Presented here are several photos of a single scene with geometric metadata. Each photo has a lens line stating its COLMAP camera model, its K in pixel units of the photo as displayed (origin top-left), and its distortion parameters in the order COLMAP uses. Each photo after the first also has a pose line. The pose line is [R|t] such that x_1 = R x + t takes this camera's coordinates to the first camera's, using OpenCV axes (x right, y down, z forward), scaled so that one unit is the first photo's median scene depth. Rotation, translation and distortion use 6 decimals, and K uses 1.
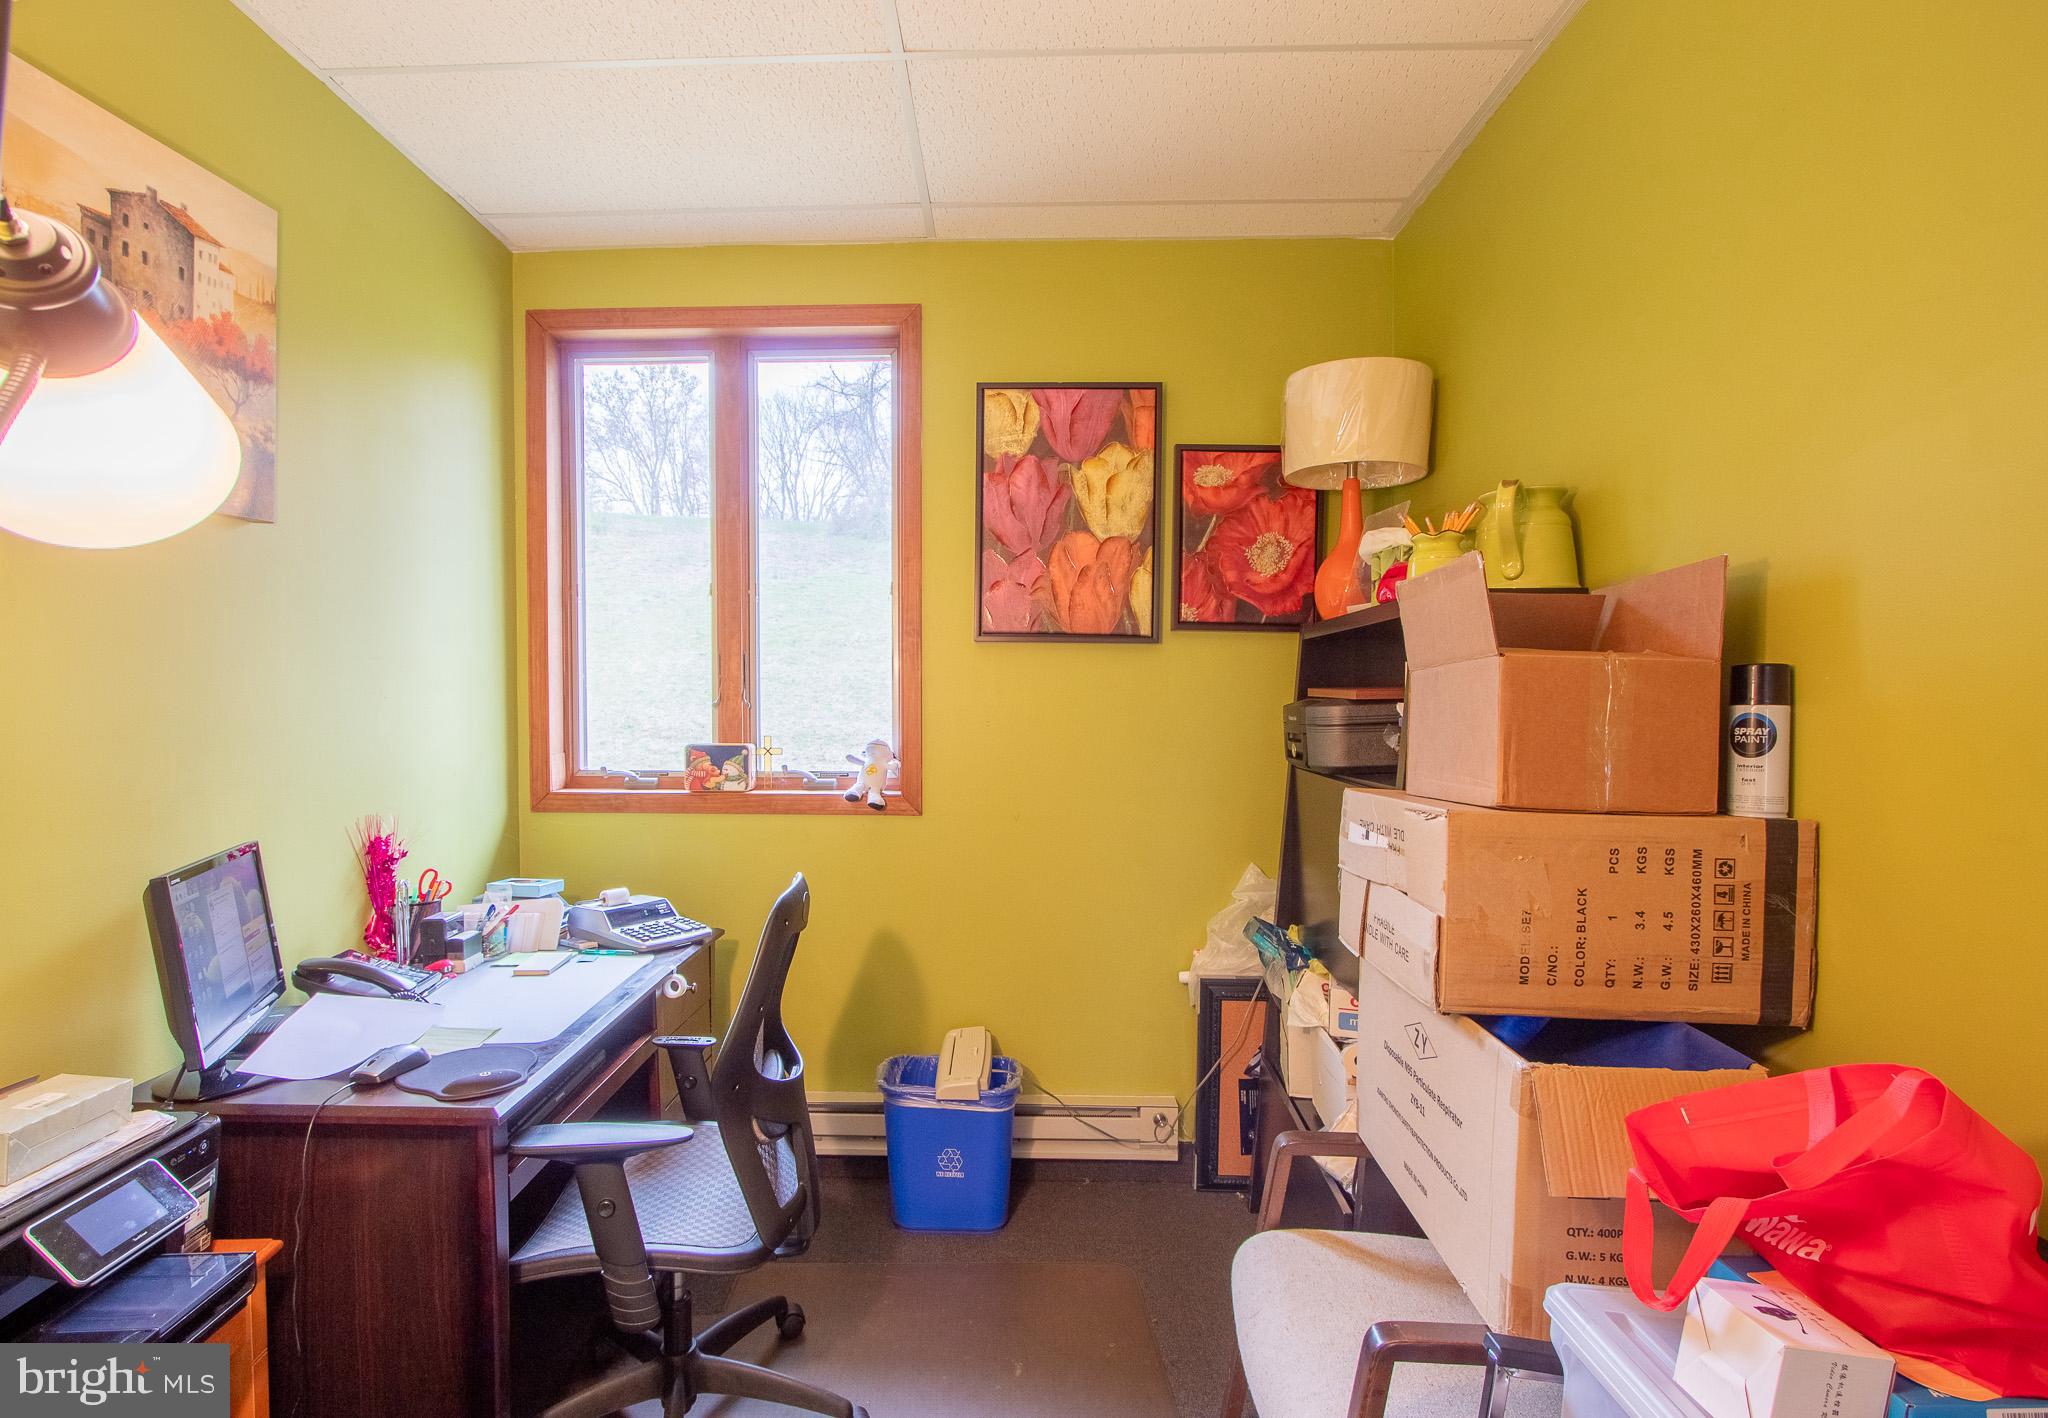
lens RADIAL K [[1011.3, 0, 954.9], [0, 1011.3, 719.0], [0, 0, 1]] dist [-0.020725, 0.001002]
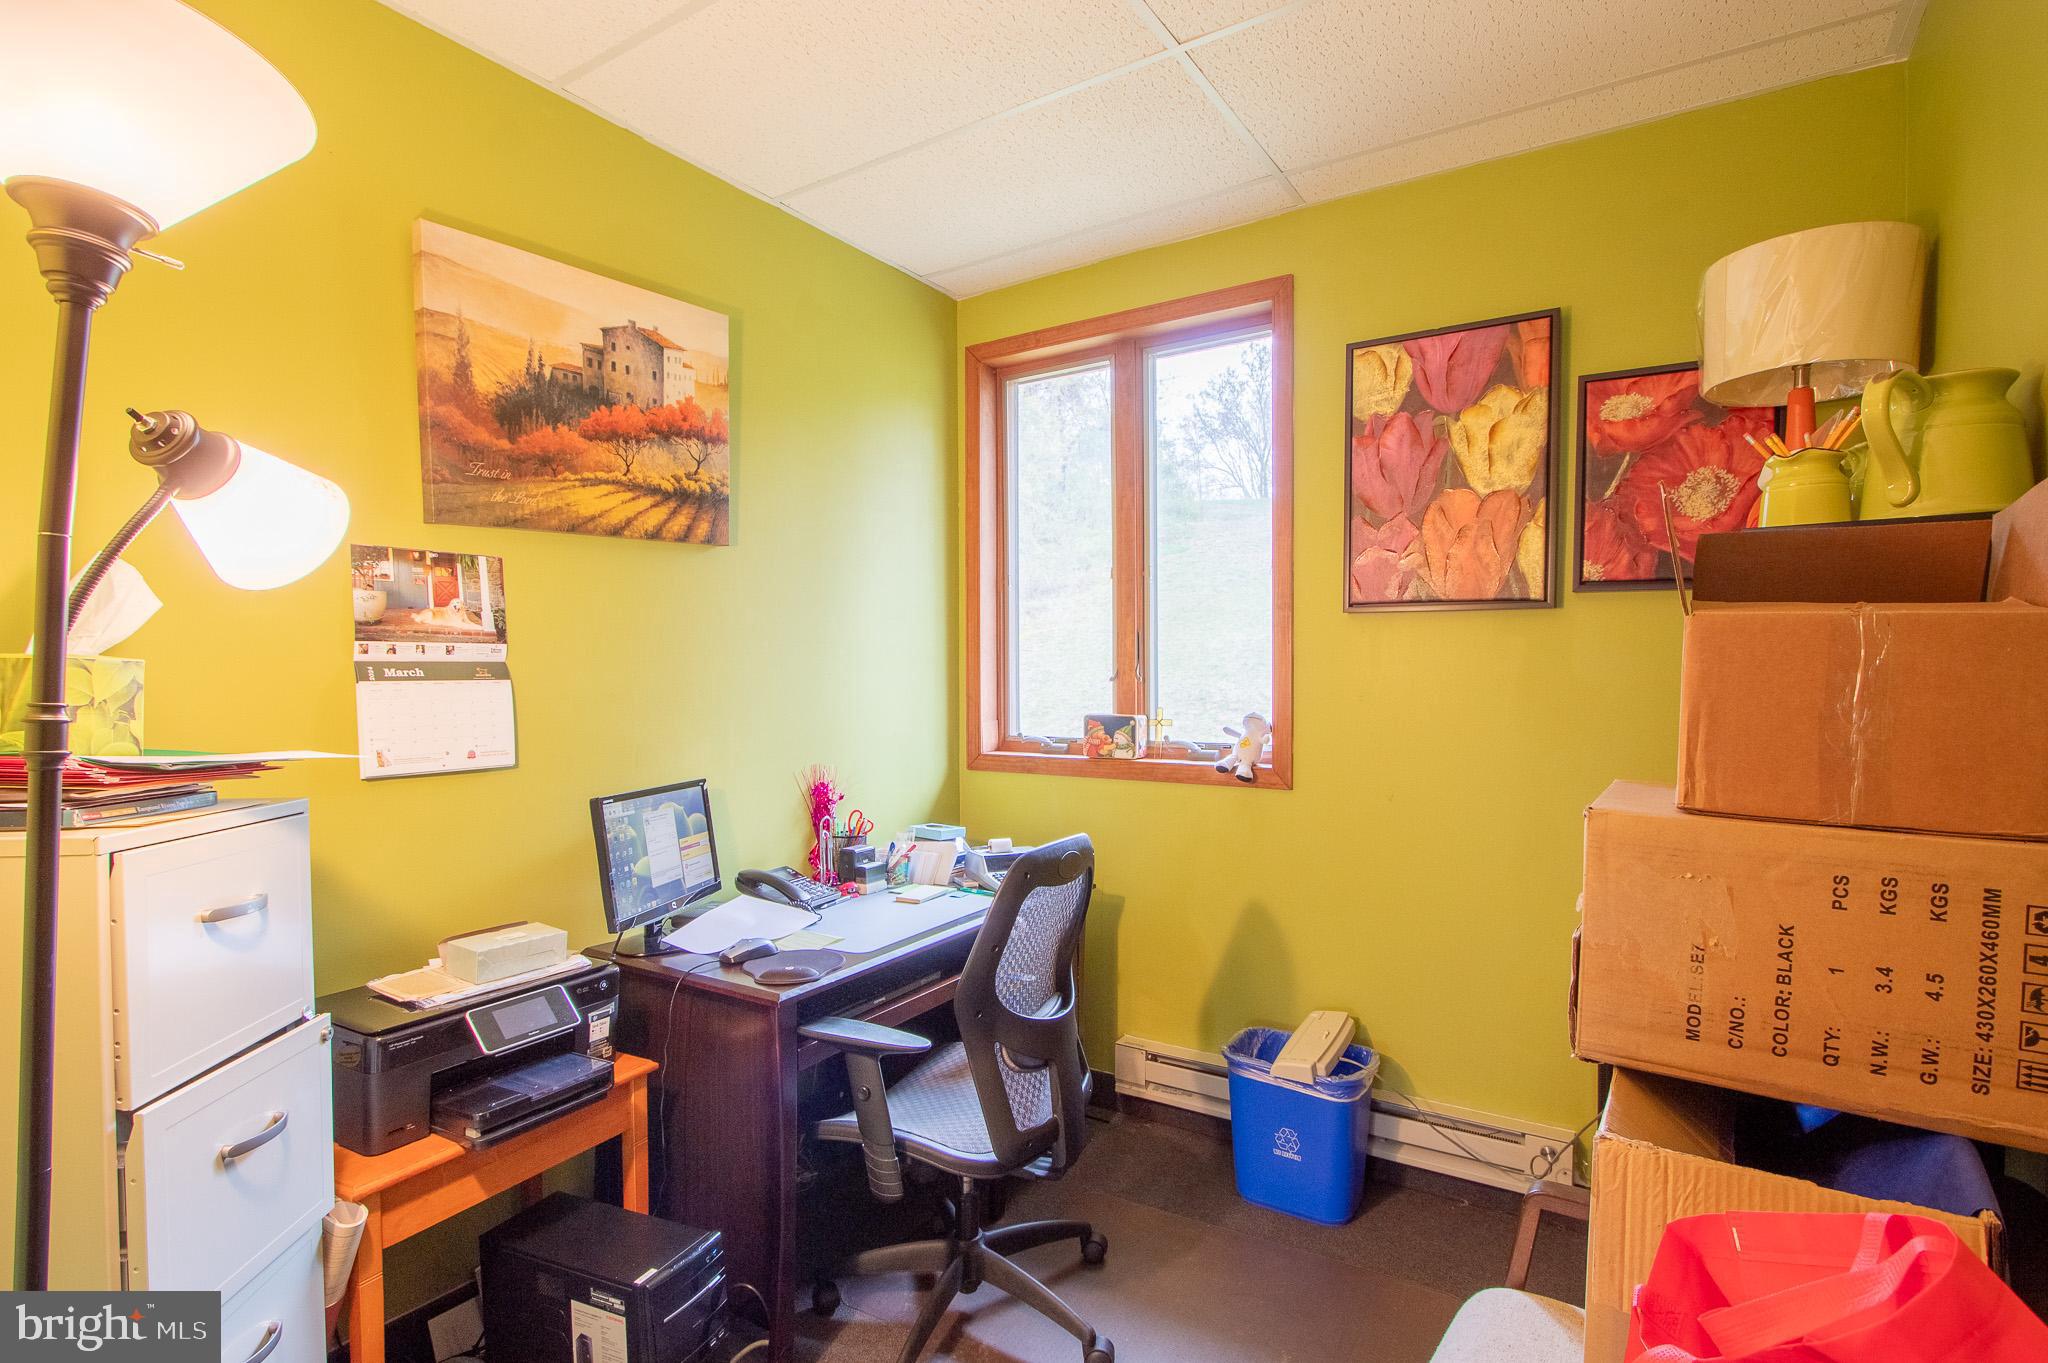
lens RADIAL K [[974.8, 0, 1025.8], [0, 974.8, 693.6], [0, 0, 1]] dist [-0.016678, 0.000718]
pose [[0.861845, 0.005637, -0.507141, 0.250697], [-0.005016, 0.999984, 0.002592, -0.000714], [0.507147, 0.000310, 0.861859, 0.050044]]
